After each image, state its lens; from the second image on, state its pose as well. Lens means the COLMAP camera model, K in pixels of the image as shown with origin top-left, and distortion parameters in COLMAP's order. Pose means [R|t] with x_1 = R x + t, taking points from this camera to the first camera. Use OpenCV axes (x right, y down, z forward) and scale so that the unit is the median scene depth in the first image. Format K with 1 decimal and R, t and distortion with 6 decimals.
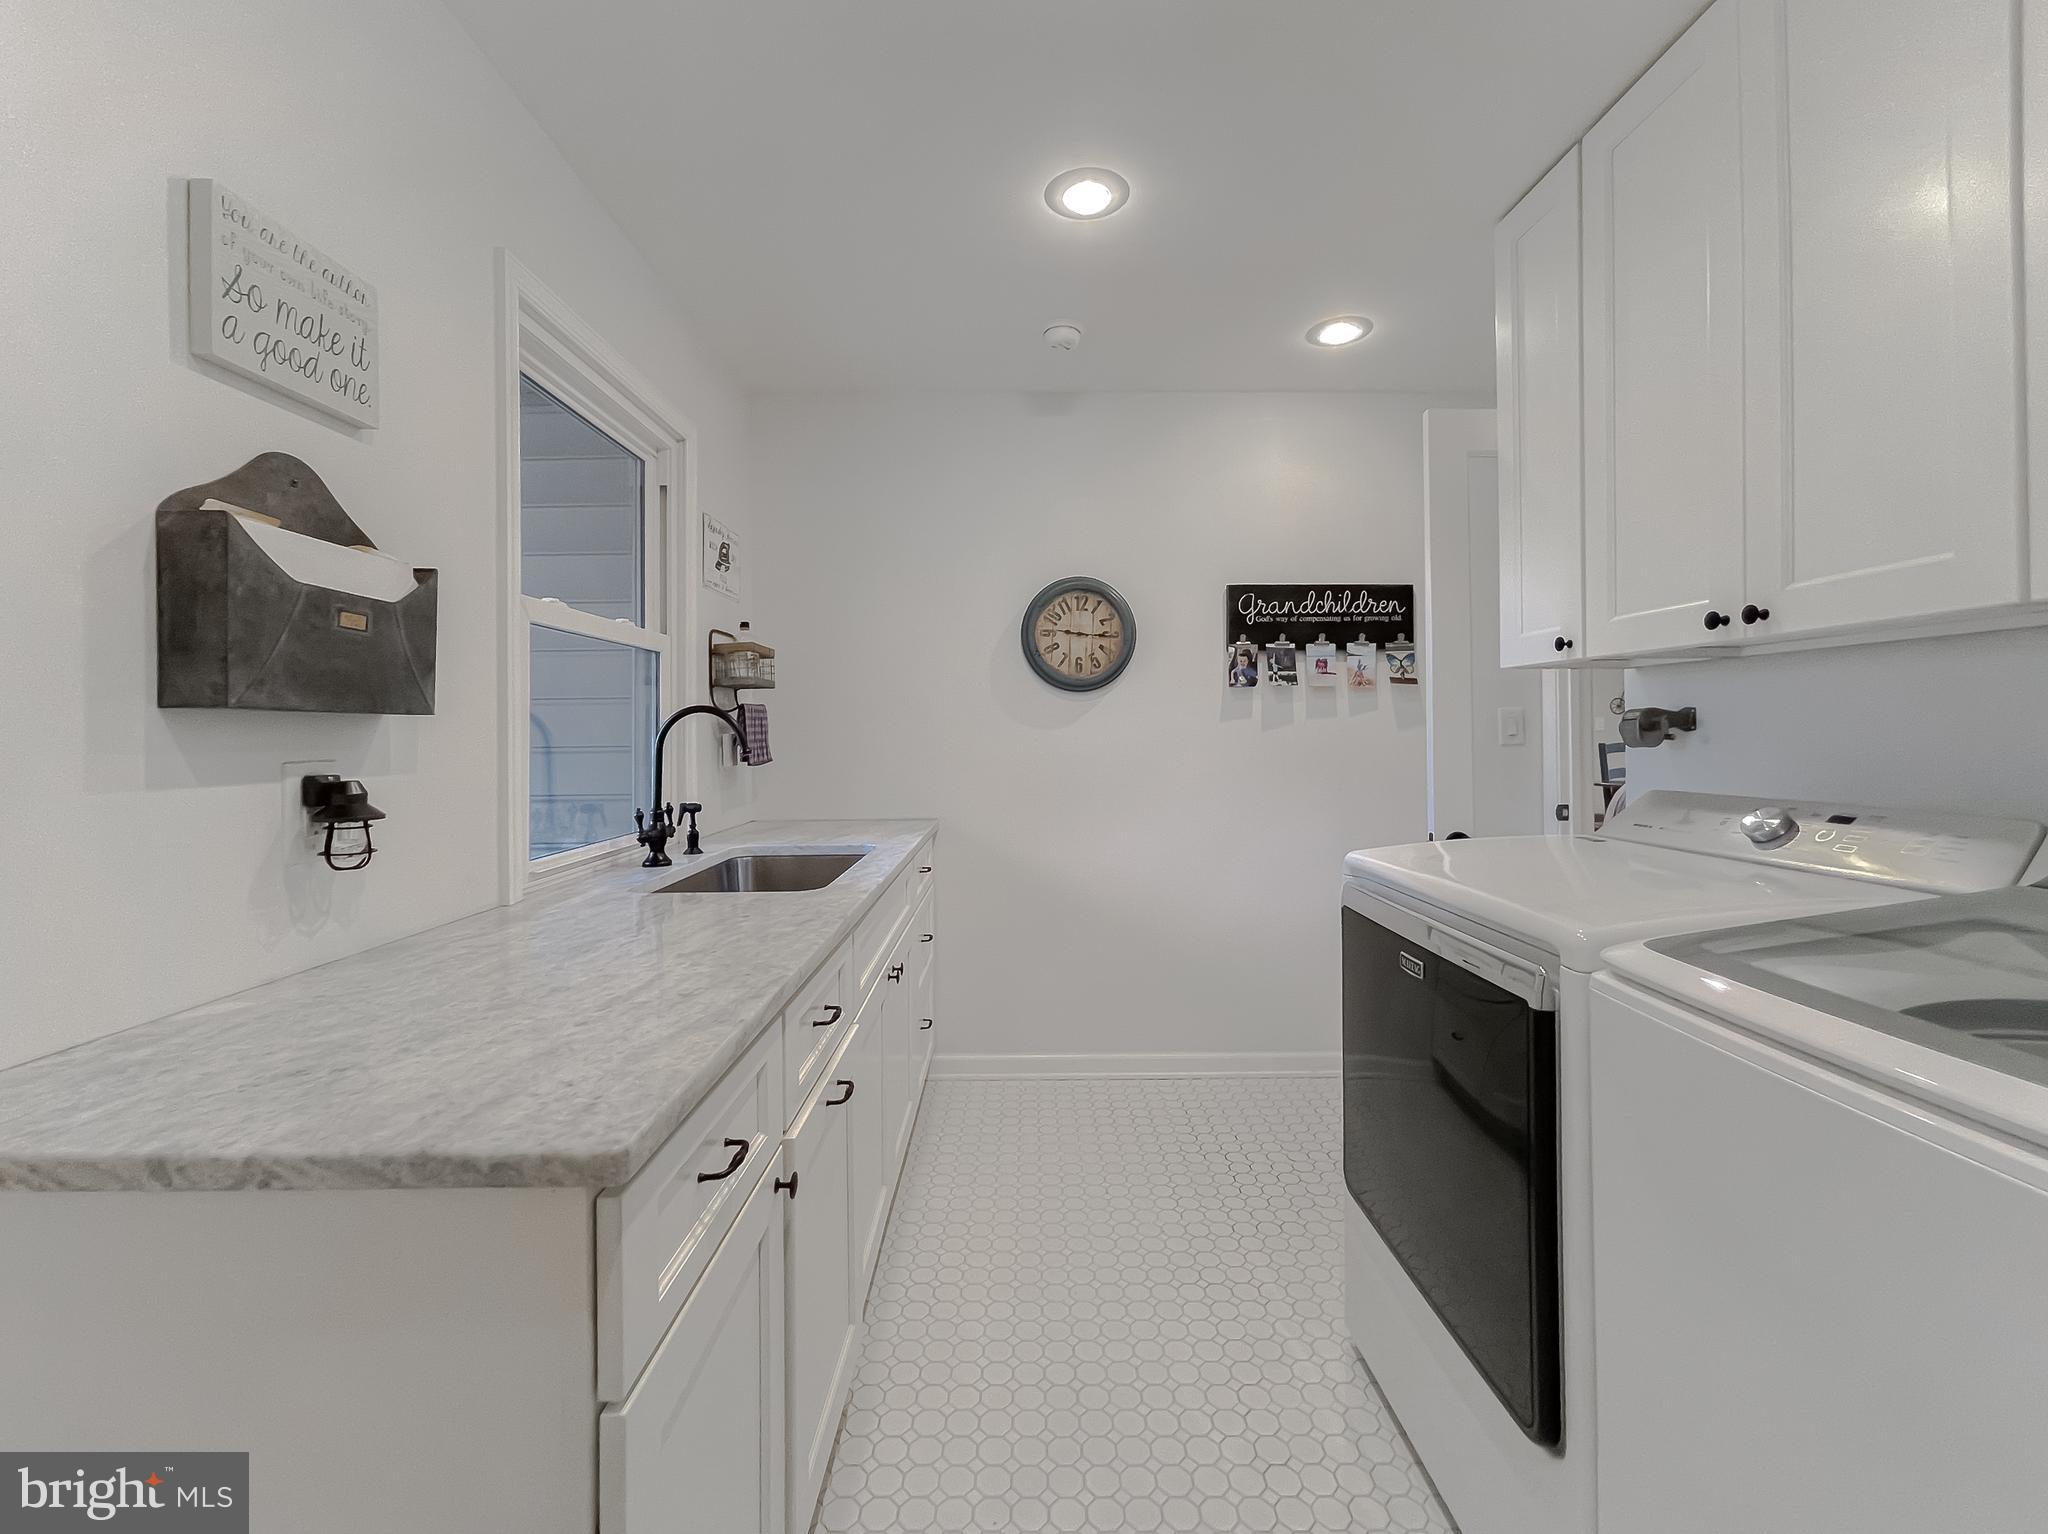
lens RADIAL K [[833.0, 0, 1024.5], [0, 833.0, 723.8], [0, 0, 1]] dist [0.004583, 0.000383]
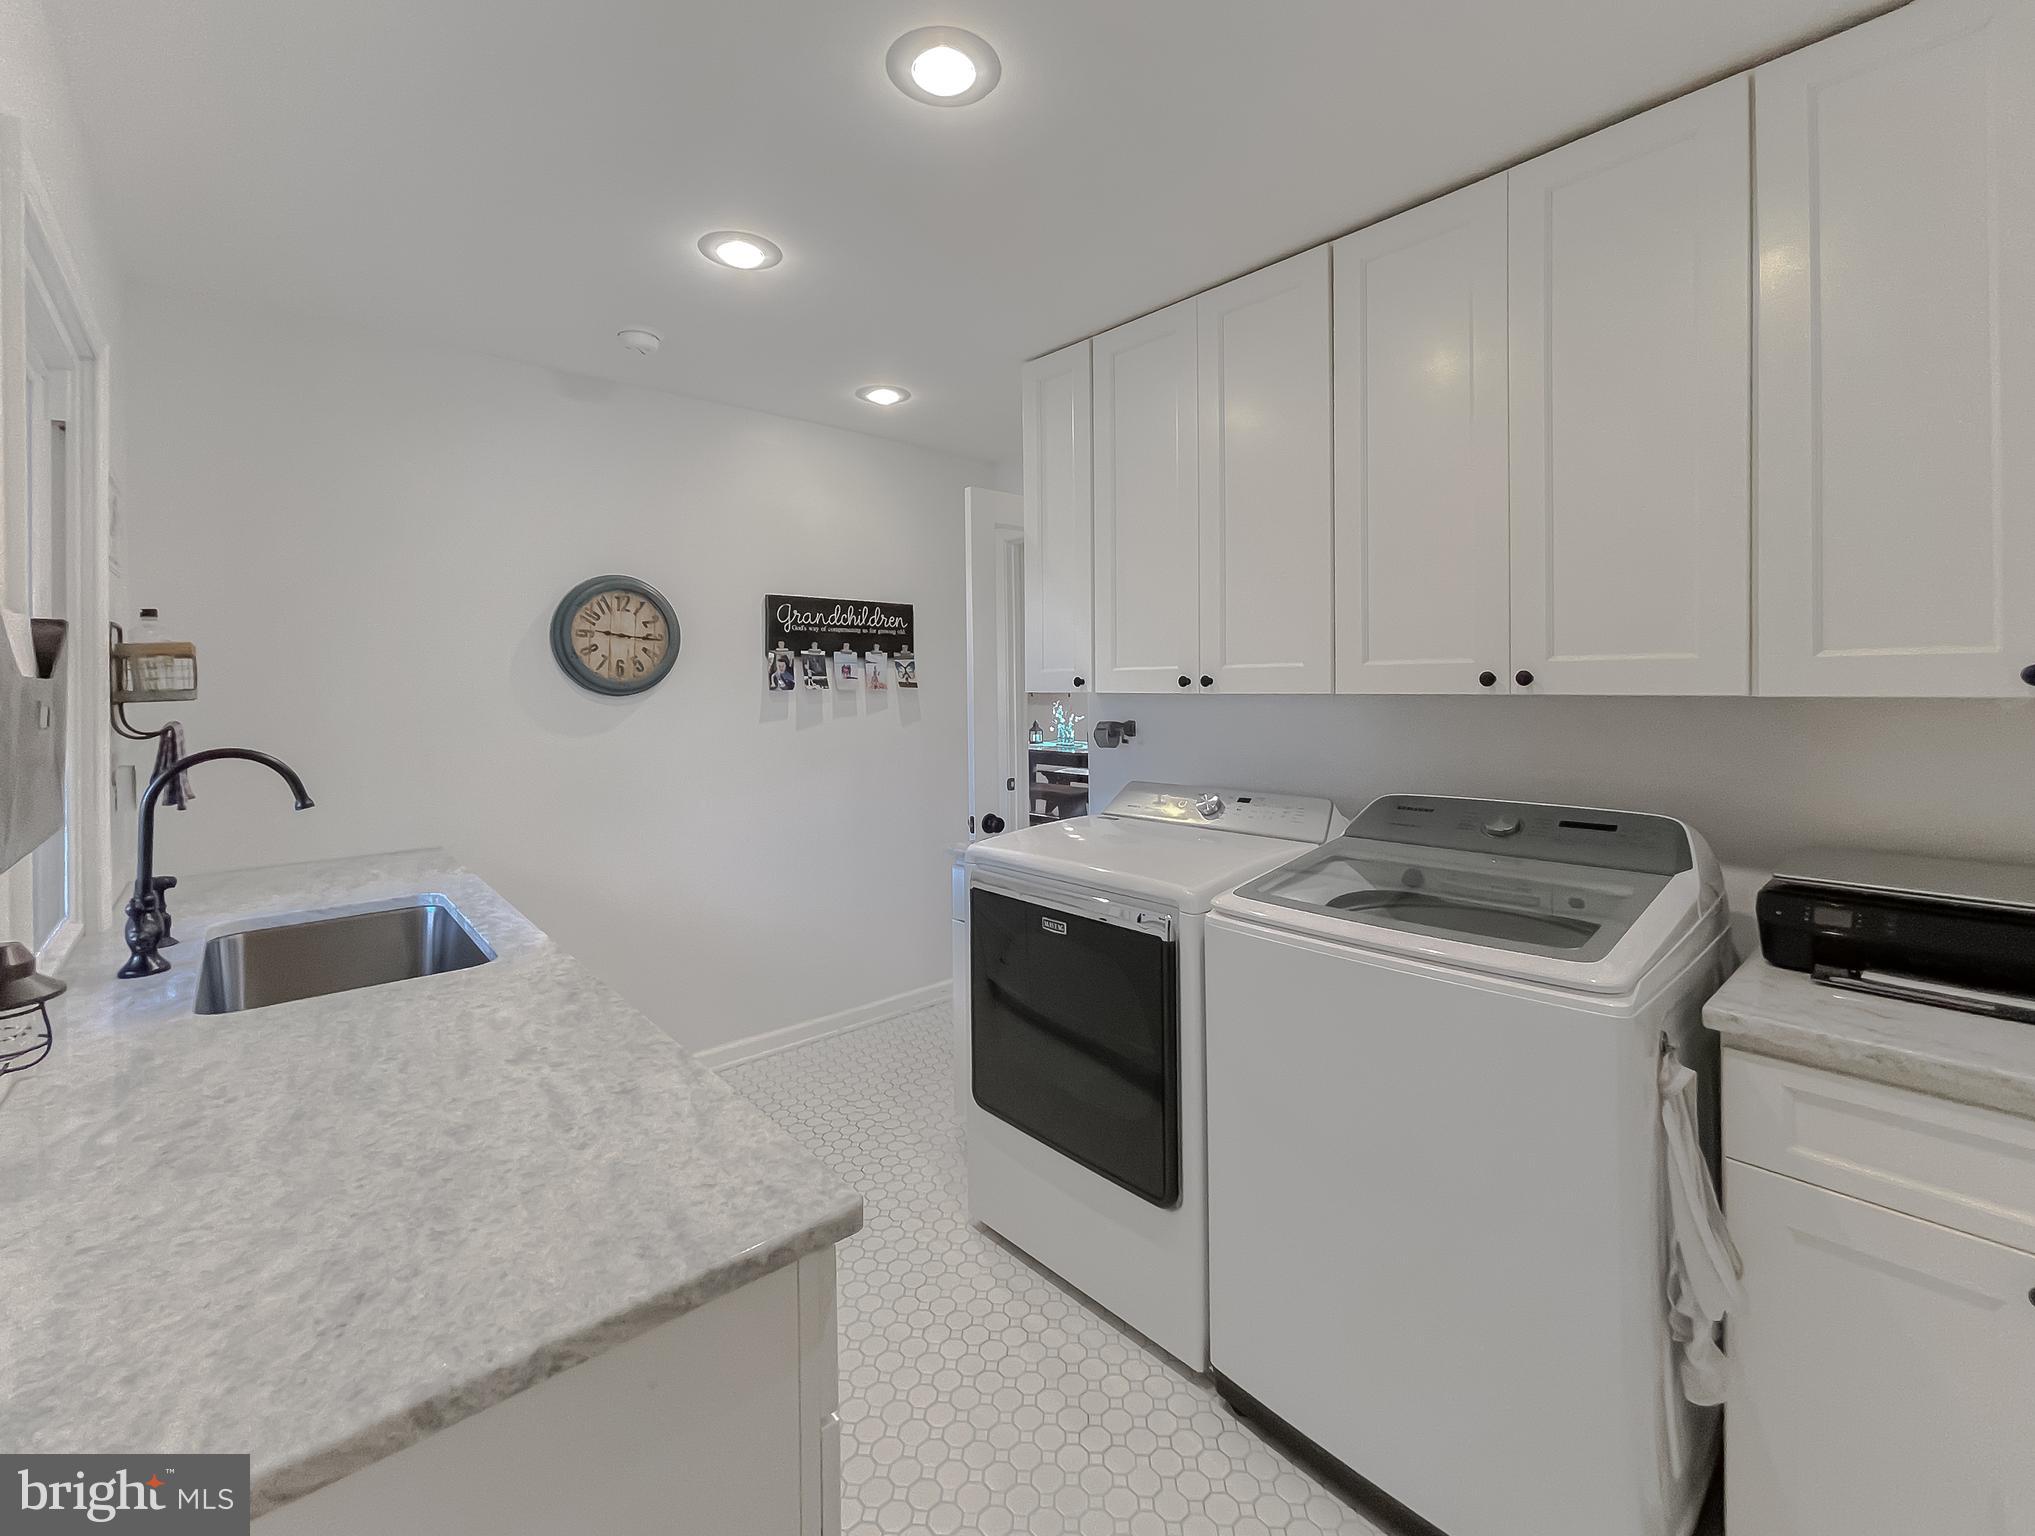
lens RADIAL K [[819.4, 0, 1016.5], [0, 819.4, 691.4], [0, 0, 1]] dist [0.001847, 0.000139]
pose [[0.776125, -0.001328, 0.630577, -0.174168], [0.003459, 0.999992, -0.002152, -0.039970], [-0.630569, 0.003851, 0.776123, -0.016356]]
